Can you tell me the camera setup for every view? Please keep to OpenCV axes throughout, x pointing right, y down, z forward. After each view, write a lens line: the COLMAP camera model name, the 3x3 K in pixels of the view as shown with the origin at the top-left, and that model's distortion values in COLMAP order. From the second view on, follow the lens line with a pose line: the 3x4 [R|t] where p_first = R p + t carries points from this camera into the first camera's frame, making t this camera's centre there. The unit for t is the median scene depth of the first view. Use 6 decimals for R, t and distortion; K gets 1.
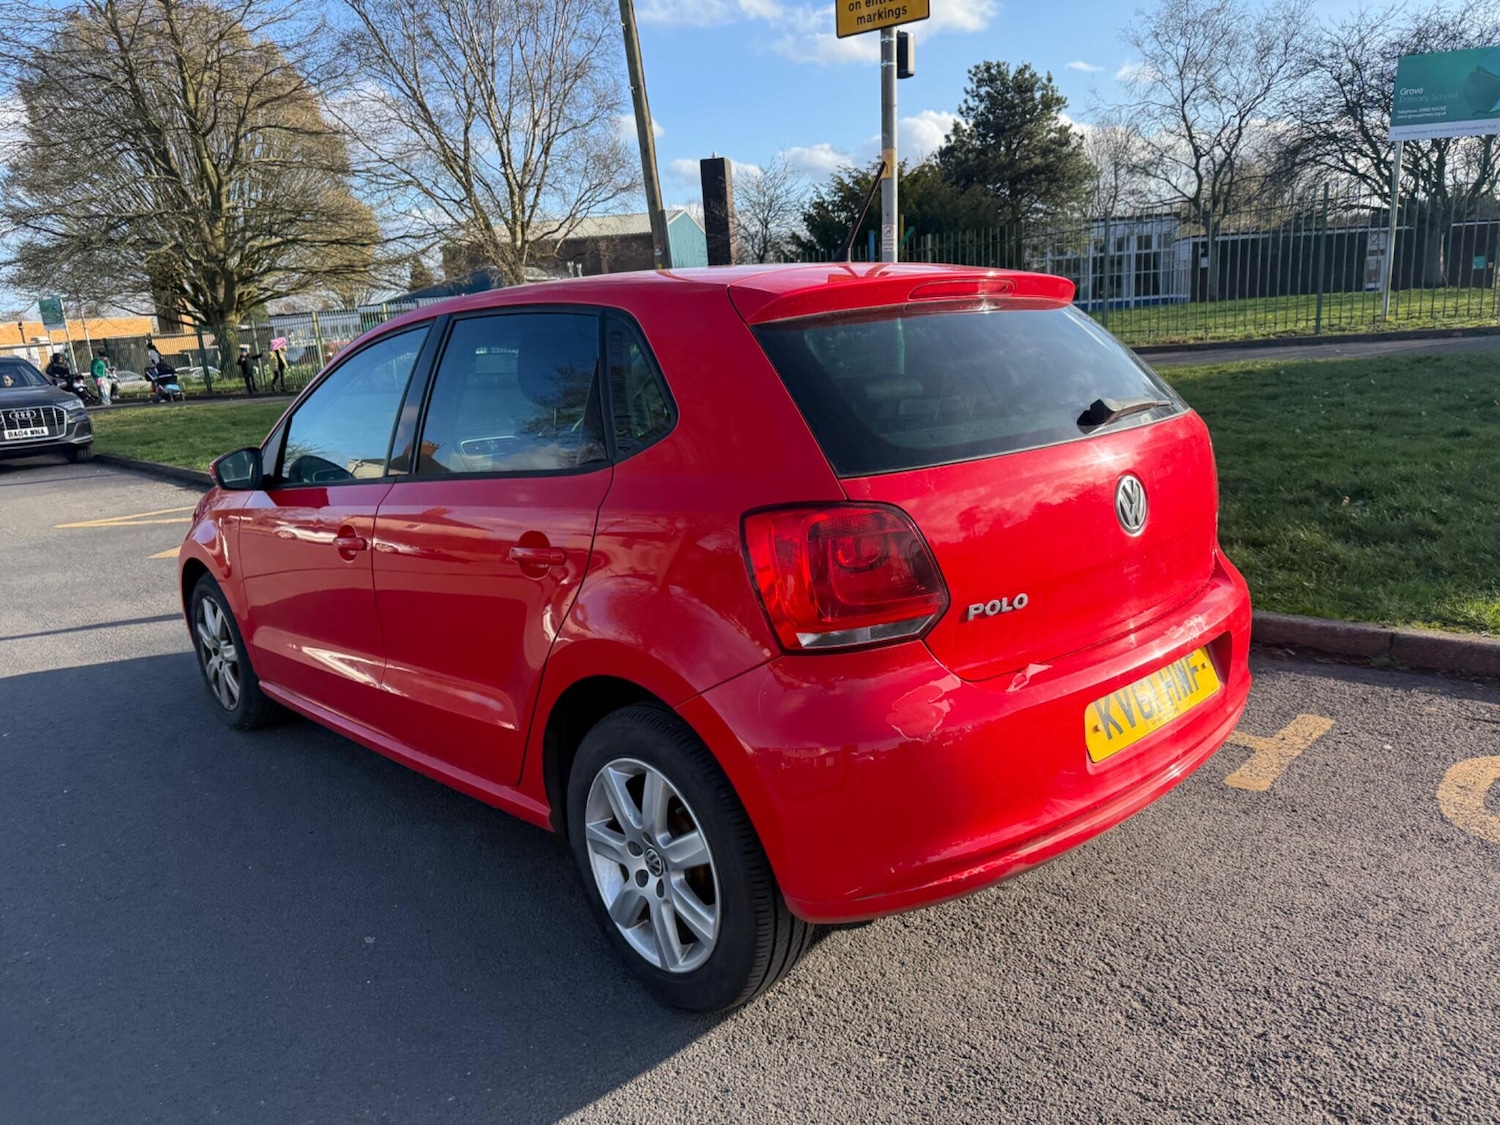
lens RADIAL K [[1059.8, 0, 757.3], [0, 1059.8, 568.7], [0, 0, 1]] dist [0.019588, -0.031761]
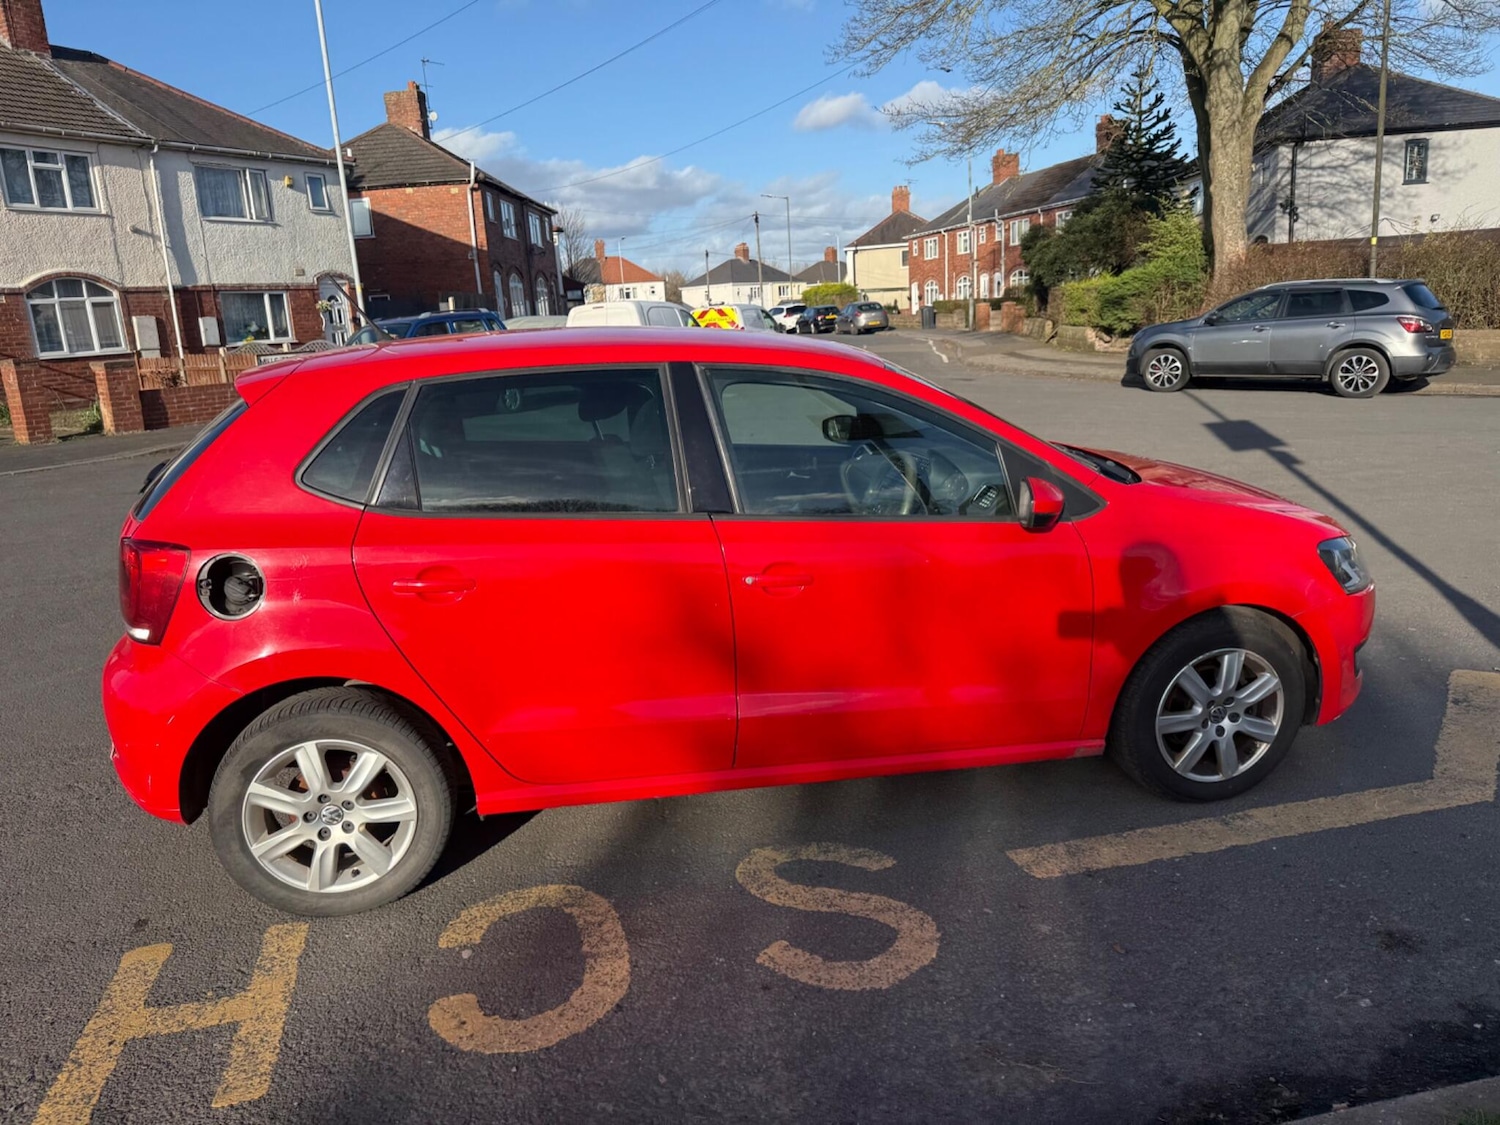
lens RADIAL K [[1059.8, 0, 756.9], [0, 1059.8, 570.5], [0, 0, 1]] dist [0.019588, -0.031761]
pose [[-0.533881, 0.290694, -0.794020, 0.076442], [-0.113003, 0.906094, 0.407705, -0.049626], [0.837974, 0.307393, -0.450897, 0.165174]]
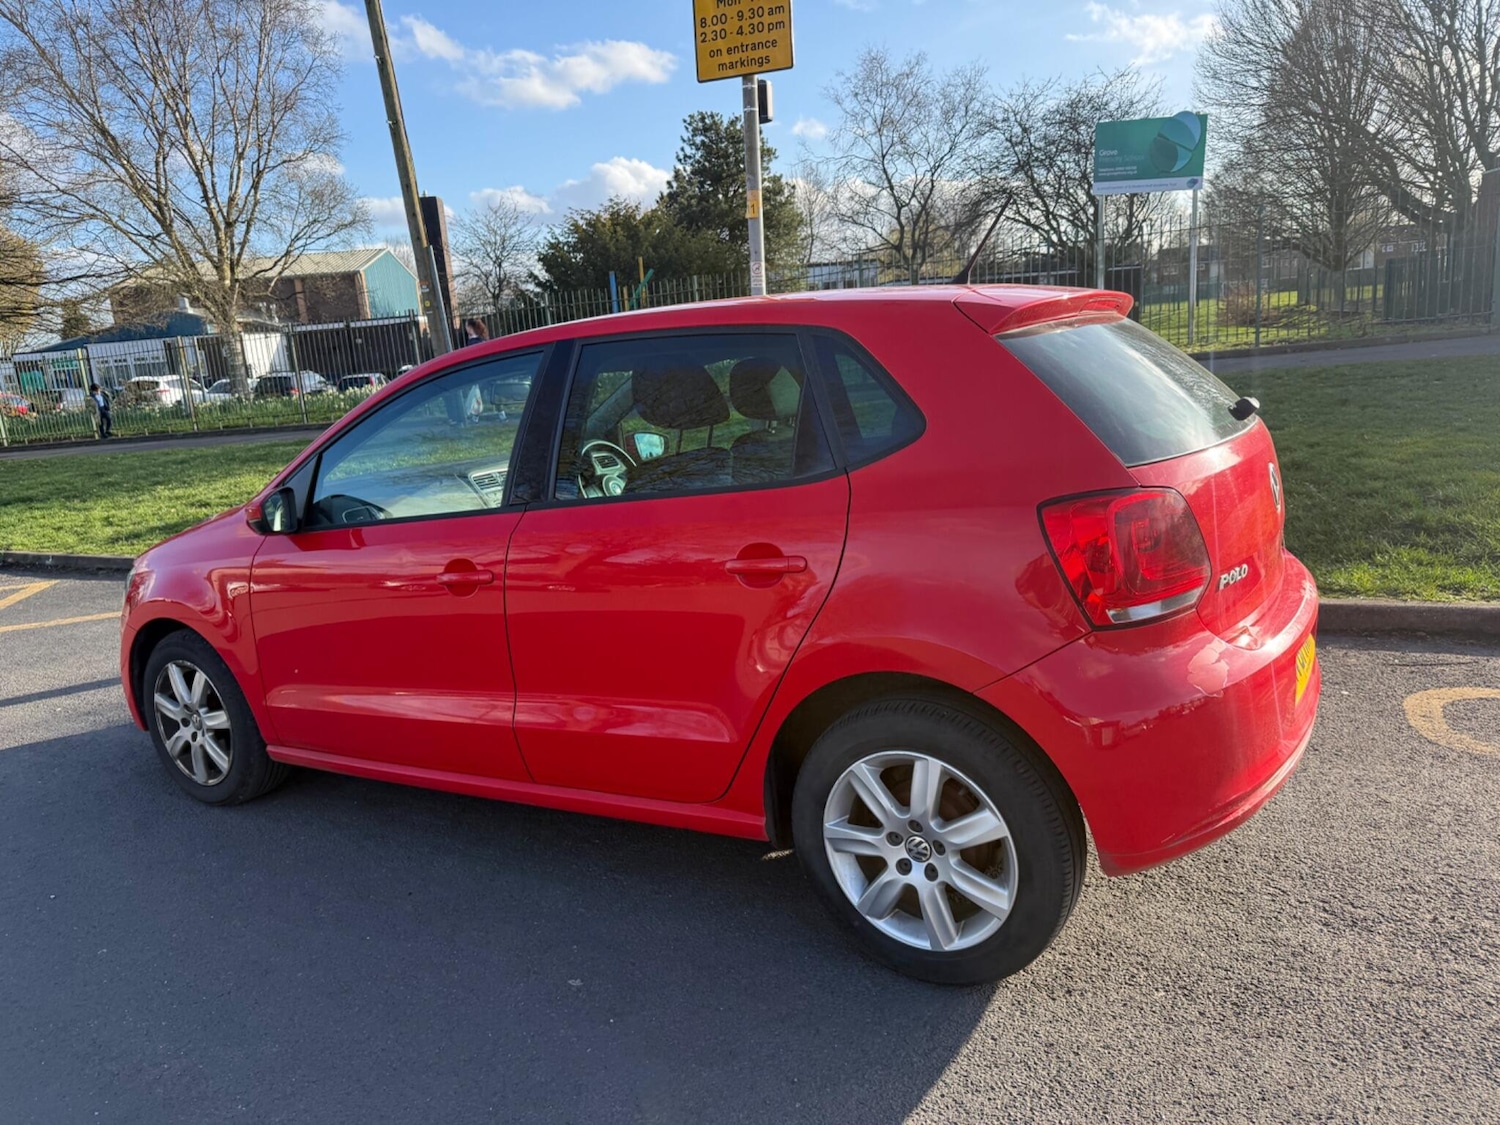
lens RADIAL K [[1059.8, 0, 758.2], [0, 1059.8, 567.8], [0, 0, 1]] dist [0.019588, -0.031761]
pose [[0.964435, -0.065030, 0.256195, -0.033688], [0.074586, 0.996828, -0.027750, 0.001190], [-0.253578, 0.045871, 0.966227, 0.001073]]
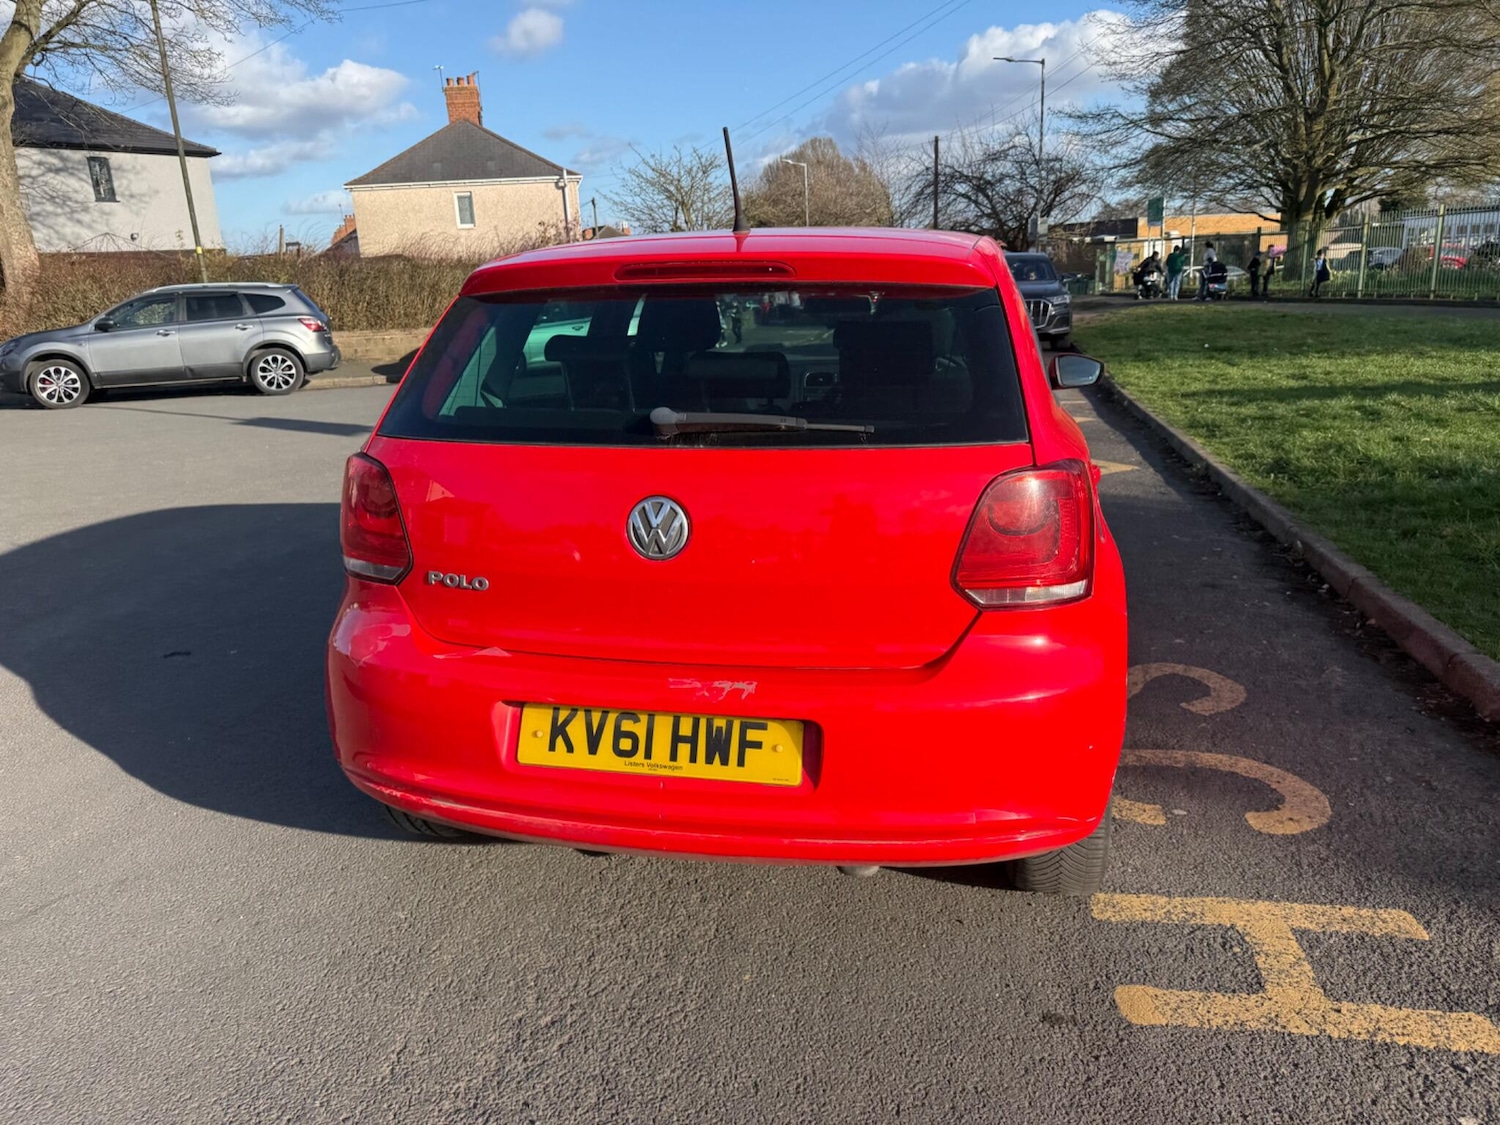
lens RADIAL K [[1059.8, 0, 756.8], [0, 1059.8, 557.3], [0, 0, 1]] dist [0.019588, -0.031761]
pose [[0.563380, 0.257126, -0.785168, 0.074238], [-0.191523, 0.965097, 0.178625, -0.014202], [0.803692, 0.049743, 0.592962, 0.036379]]
